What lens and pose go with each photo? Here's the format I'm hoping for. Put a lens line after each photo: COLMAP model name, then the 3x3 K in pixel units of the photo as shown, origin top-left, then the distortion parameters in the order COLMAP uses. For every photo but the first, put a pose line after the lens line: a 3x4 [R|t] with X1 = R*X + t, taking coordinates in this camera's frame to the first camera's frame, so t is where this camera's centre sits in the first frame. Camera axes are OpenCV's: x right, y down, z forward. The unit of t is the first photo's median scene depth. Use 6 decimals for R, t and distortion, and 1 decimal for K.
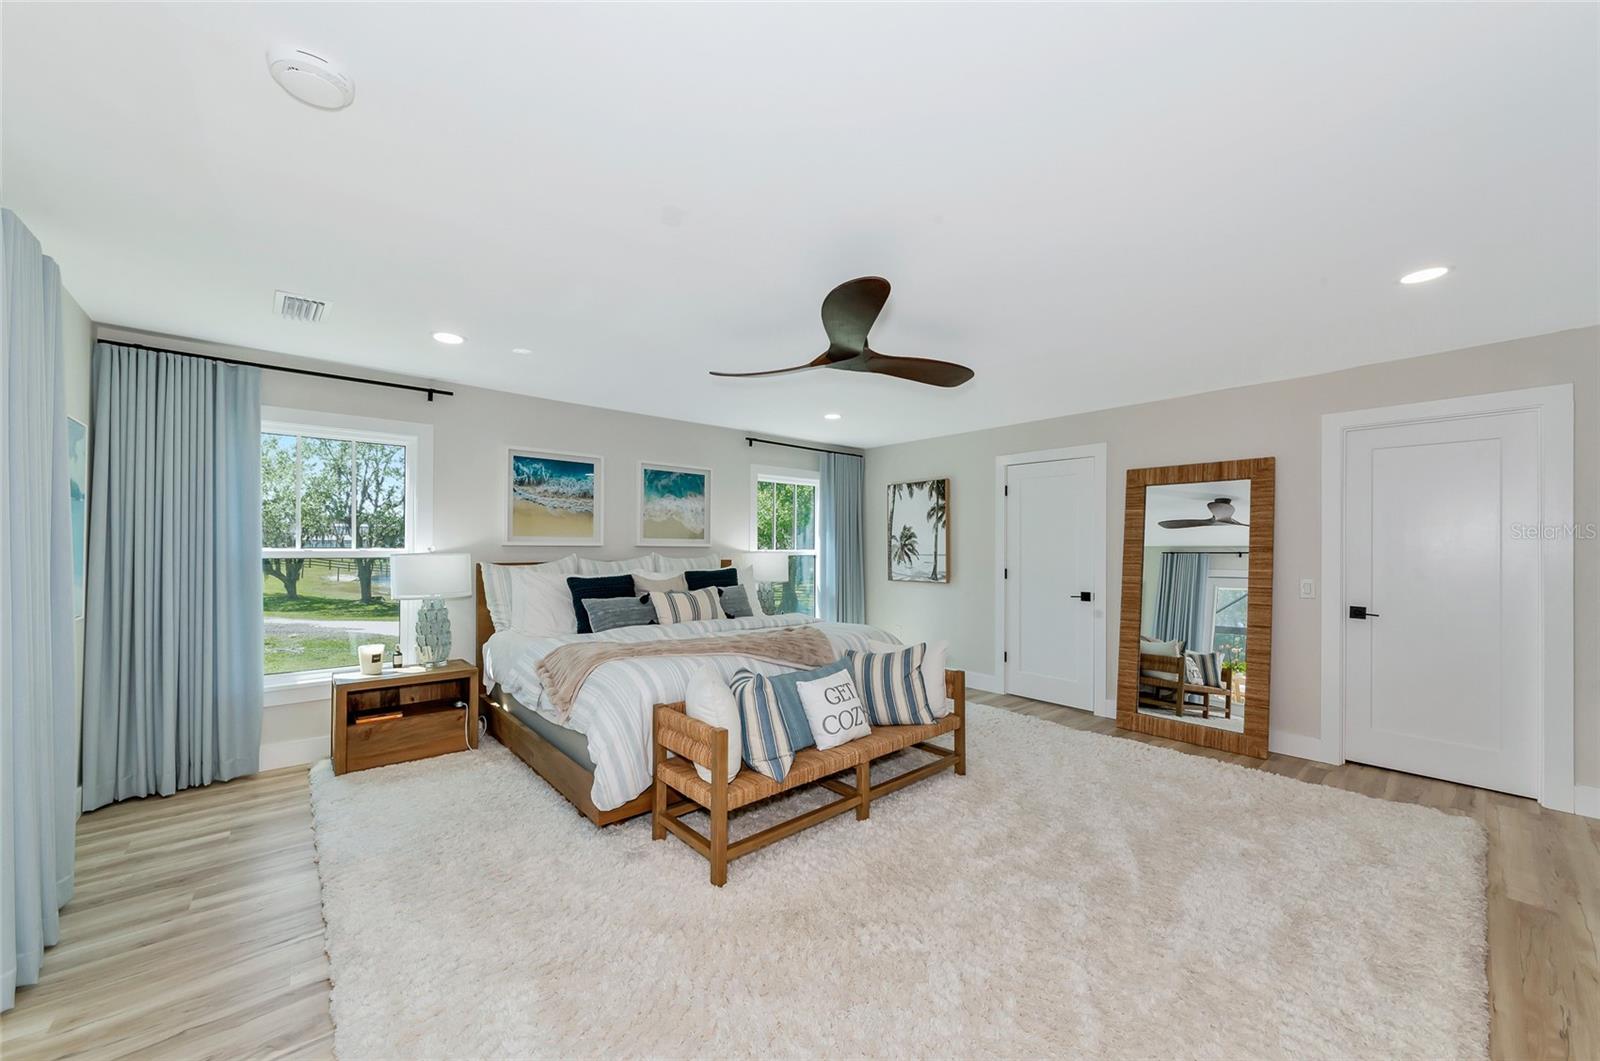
lens RADIAL K [[593.0, 0, 800.0], [0, 593.0, 544.7], [0, 0, 1]] dist [0.000899, -0.000008]
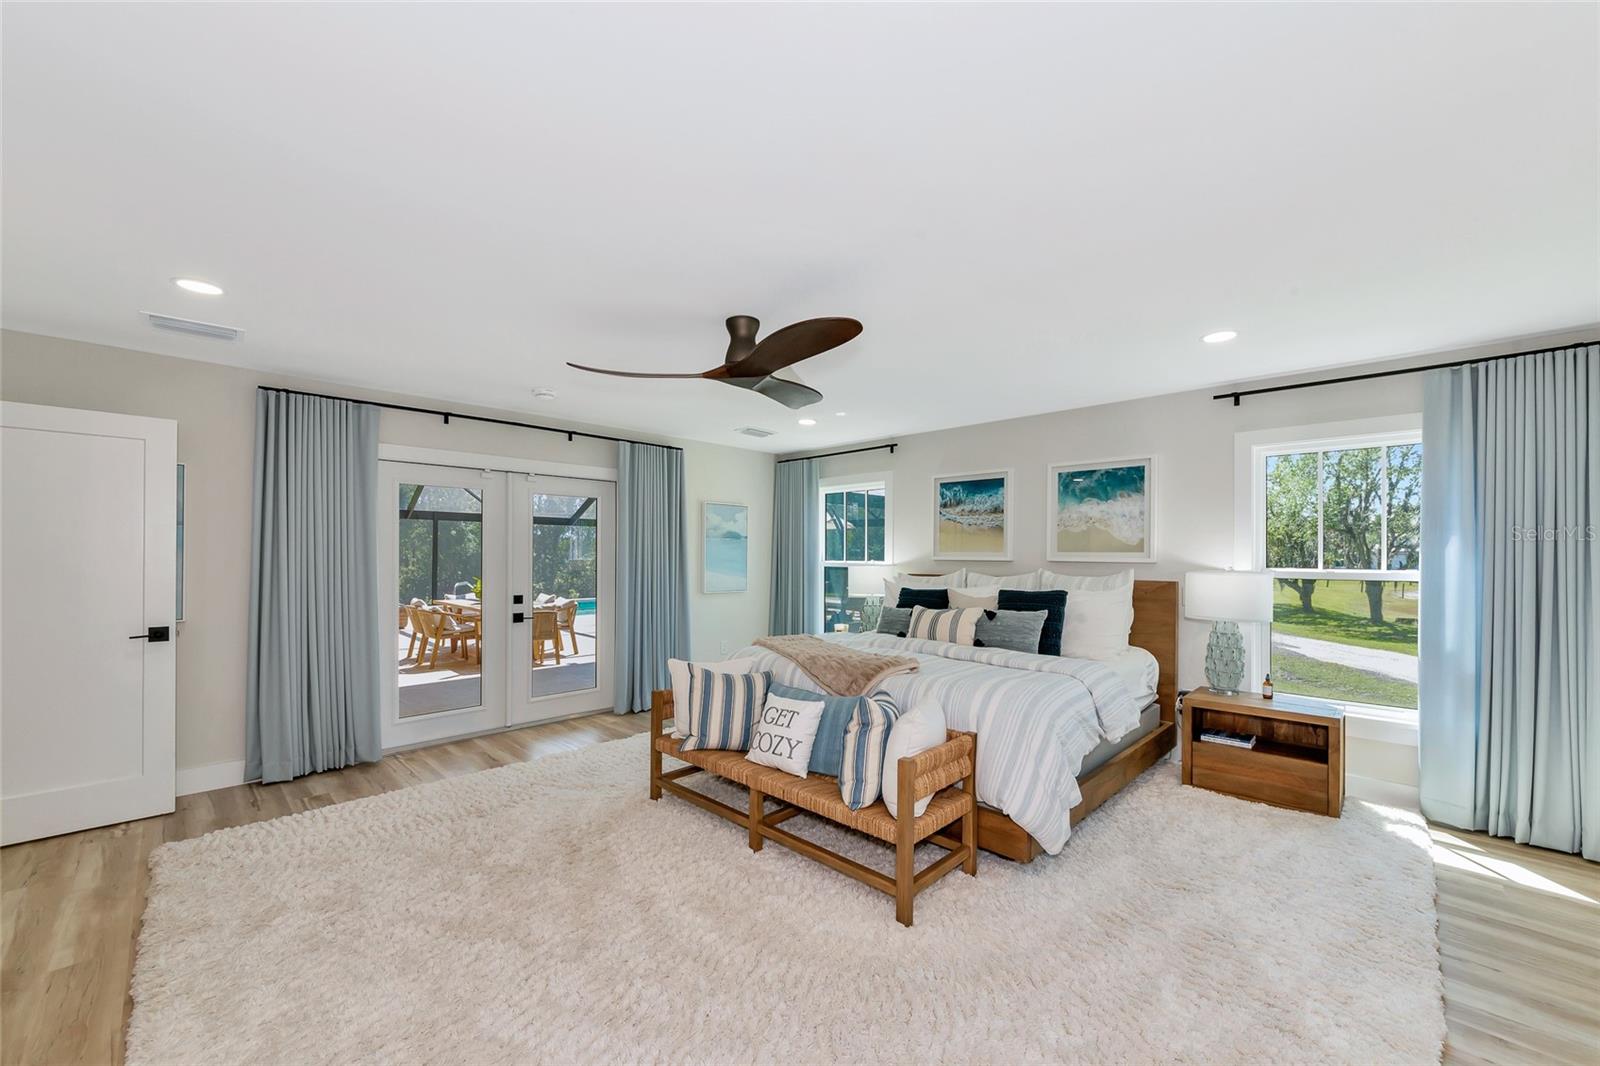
lens RADIAL K [[626.9, 0, 801.1], [0, 626.9, 526.2], [0, 0, 1]] dist [-0.001610, -0.000074]
pose [[0.074541, -0.048593, -0.996033, 0.674264], [0.001905, 0.998817, -0.048586, -0.004949], [0.997216, 0.001725, 0.074545, 0.587954]]
